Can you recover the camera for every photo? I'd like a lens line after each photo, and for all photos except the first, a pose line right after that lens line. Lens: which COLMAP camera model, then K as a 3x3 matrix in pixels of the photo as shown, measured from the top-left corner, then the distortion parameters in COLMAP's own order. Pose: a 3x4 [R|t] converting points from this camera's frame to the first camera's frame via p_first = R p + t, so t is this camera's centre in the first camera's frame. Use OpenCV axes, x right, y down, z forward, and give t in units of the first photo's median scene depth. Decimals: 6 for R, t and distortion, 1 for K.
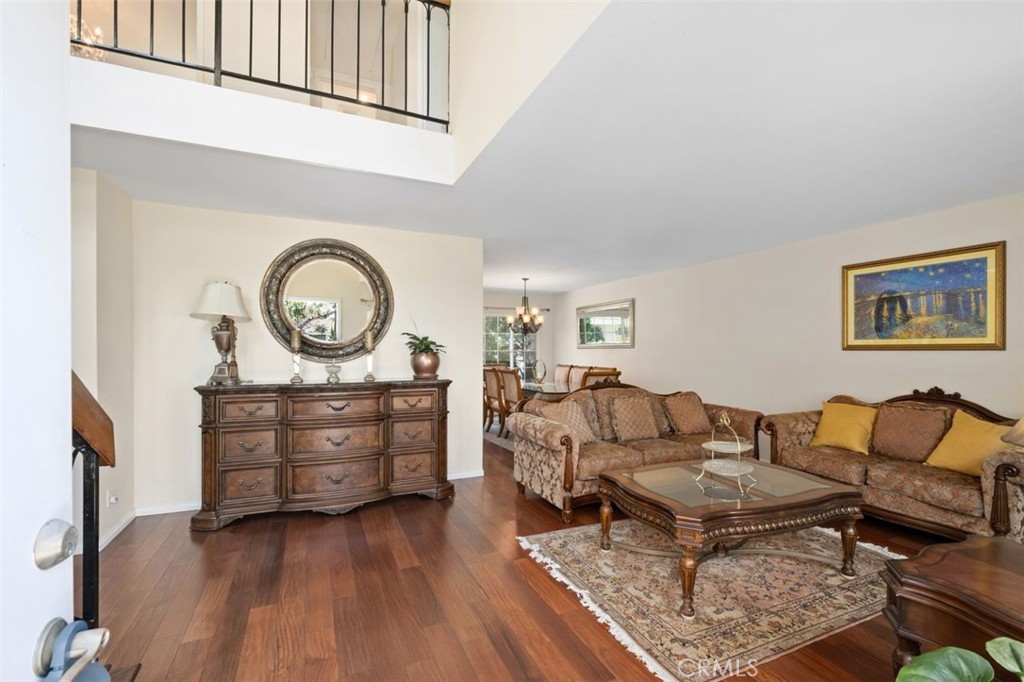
lens RADIAL K [[448.0, 0, 517.2], [0, 448.0, 347.6], [0, 0, 1]] dist [-0.008505, 0.001488]
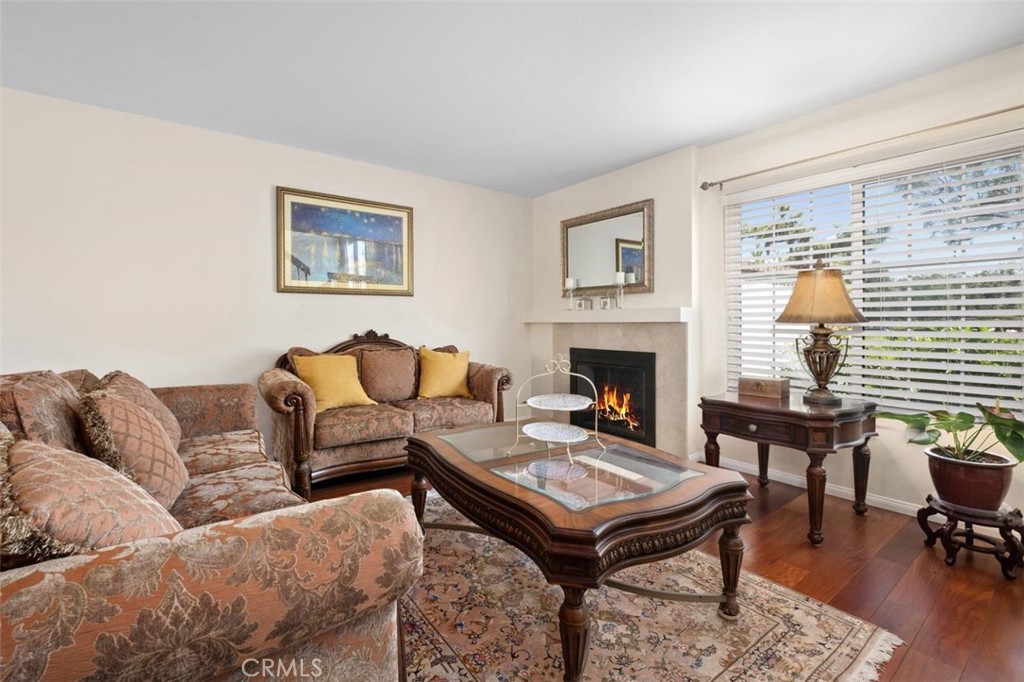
lens RADIAL K [[448.0, 0, 508.1], [0, 448.0, 324.6], [0, 0, 1]] dist [-0.008505, 0.001488]
pose [[-0.208814, -0.012548, 0.977875, -0.170330], [-0.004480, 0.999919, 0.011874, 0.065586], [-0.977945, -0.001902, -0.208853, 0.959557]]
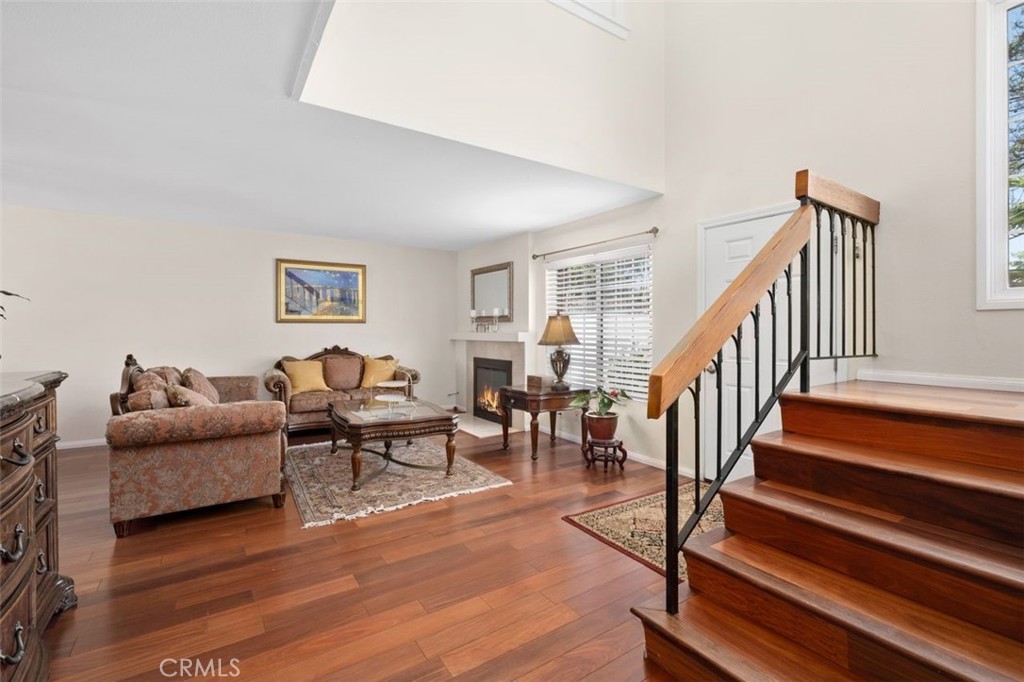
lens RADIAL K [[448.0, 0, 510.2], [0, 448.0, 327.9], [0, 0, 1]] dist [-0.008505, 0.001488]
pose [[-0.153059, -0.003705, 0.988210, -0.848656], [-0.006563, 0.999975, 0.002733, 0.016508], [-0.988195, -0.006067, -0.153079, 0.653886]]
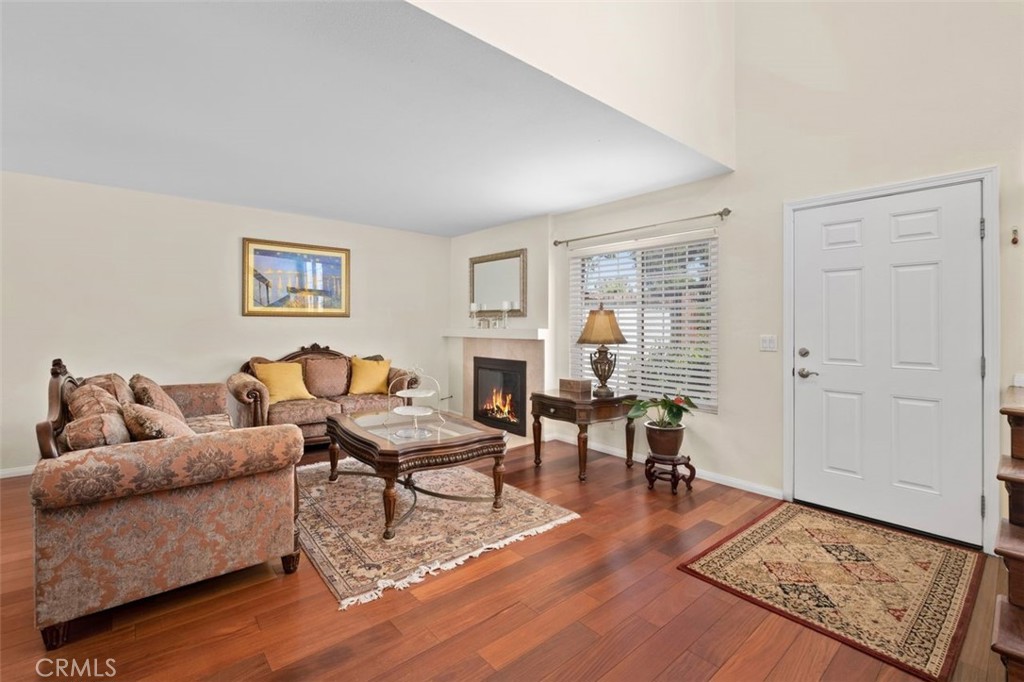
lens RADIAL K [[448.0, 0, 505.8], [0, 448.0, 323.3], [0, 0, 1]] dist [-0.008505, 0.001488]
pose [[-0.267339, -0.003429, 0.963596, -0.594959], [-0.011491, 0.999934, 0.000370, 0.019862], [-0.963534, -0.010974, -0.267361, 0.850169]]
